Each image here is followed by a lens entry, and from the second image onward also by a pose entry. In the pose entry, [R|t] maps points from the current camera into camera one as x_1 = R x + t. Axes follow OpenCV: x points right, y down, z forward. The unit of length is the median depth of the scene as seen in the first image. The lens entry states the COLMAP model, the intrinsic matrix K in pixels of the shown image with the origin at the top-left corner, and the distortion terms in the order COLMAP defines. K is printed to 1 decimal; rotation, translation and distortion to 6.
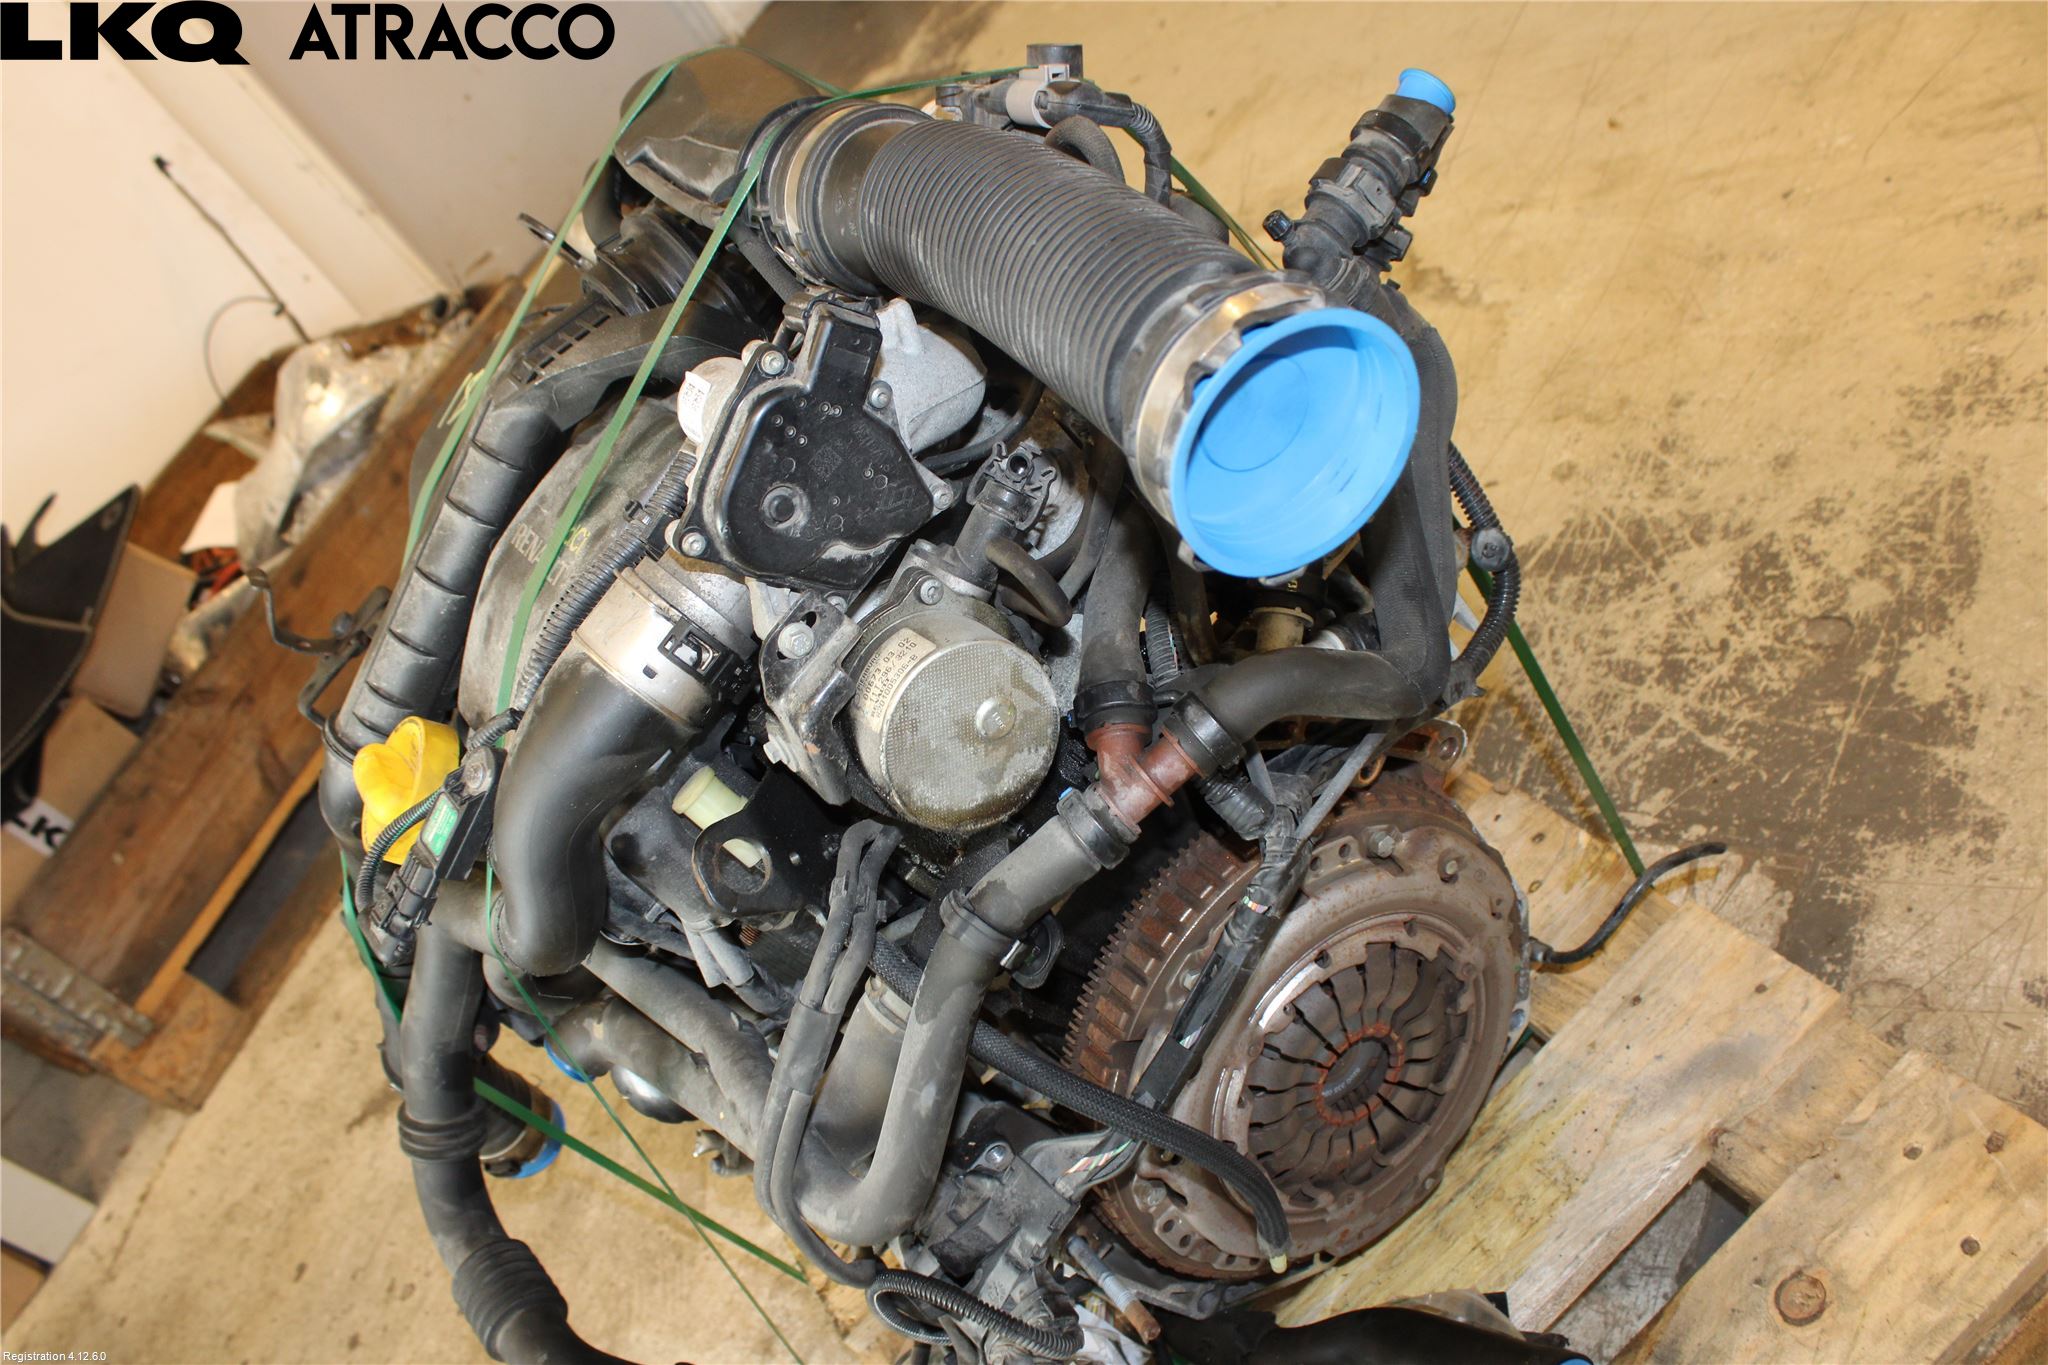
lens RADIAL K [[1773.0, 0, 1024.0], [0, 1773.0, 682.5], [0, 0, 1]] dist [-0.136488, 0.144741]
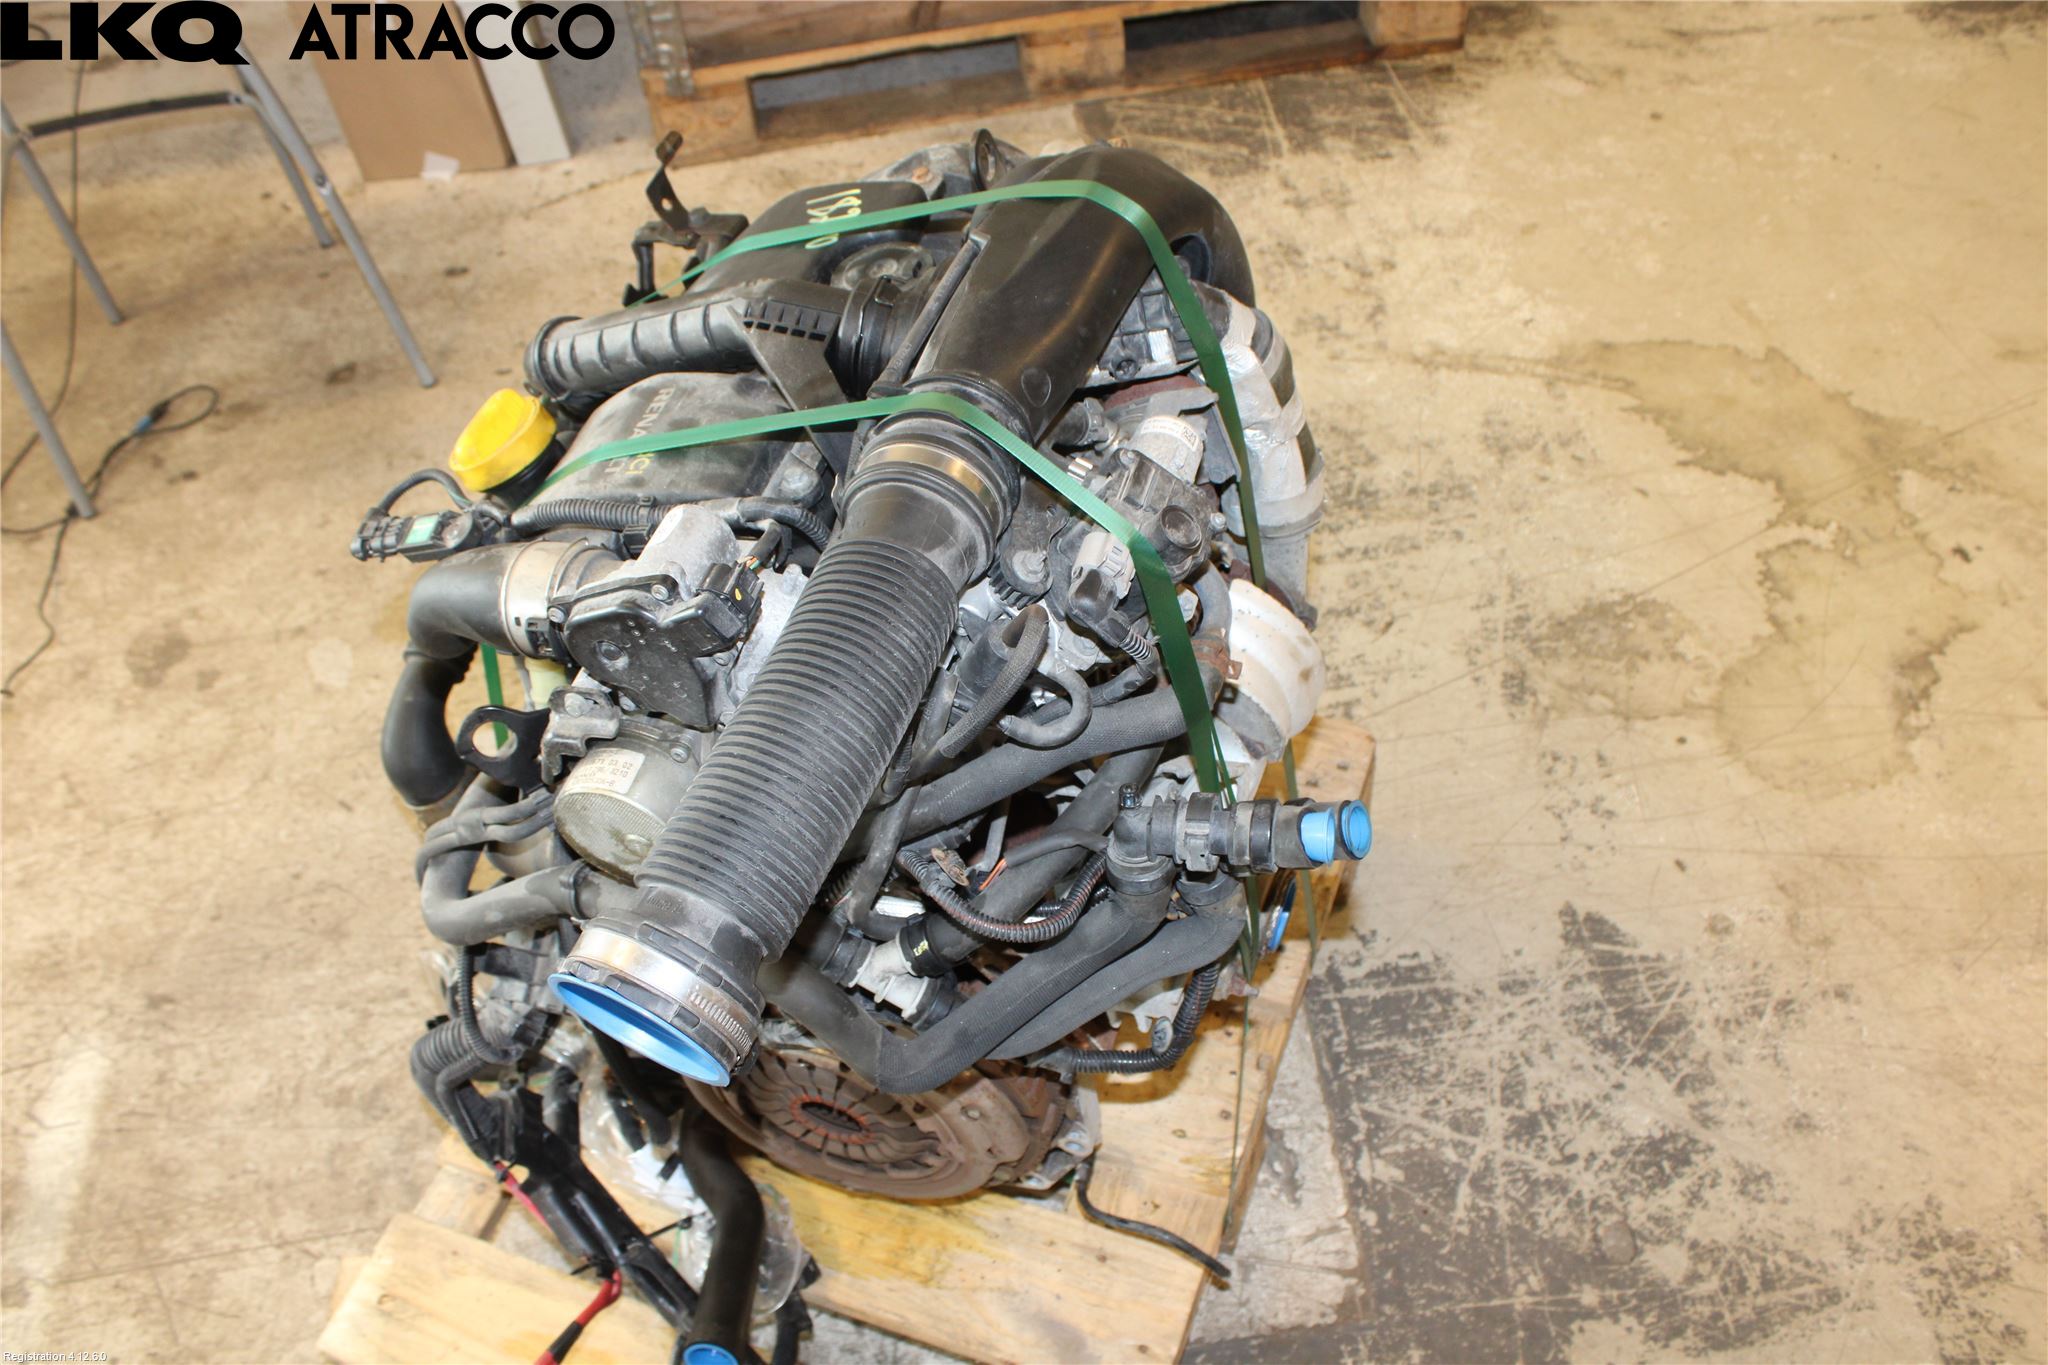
lens RADIAL K [[1773.0, 0, 1024.0], [0, 1773.0, 682.5], [0, 0, 1]] dist [-0.136488, 0.144741]
pose [[0.552000, 0.828720, -0.092300, 0.075708], [-0.724851, 0.531614, 0.438152, -0.390382], [0.412173, -0.174957, 0.894150, -0.029373]]
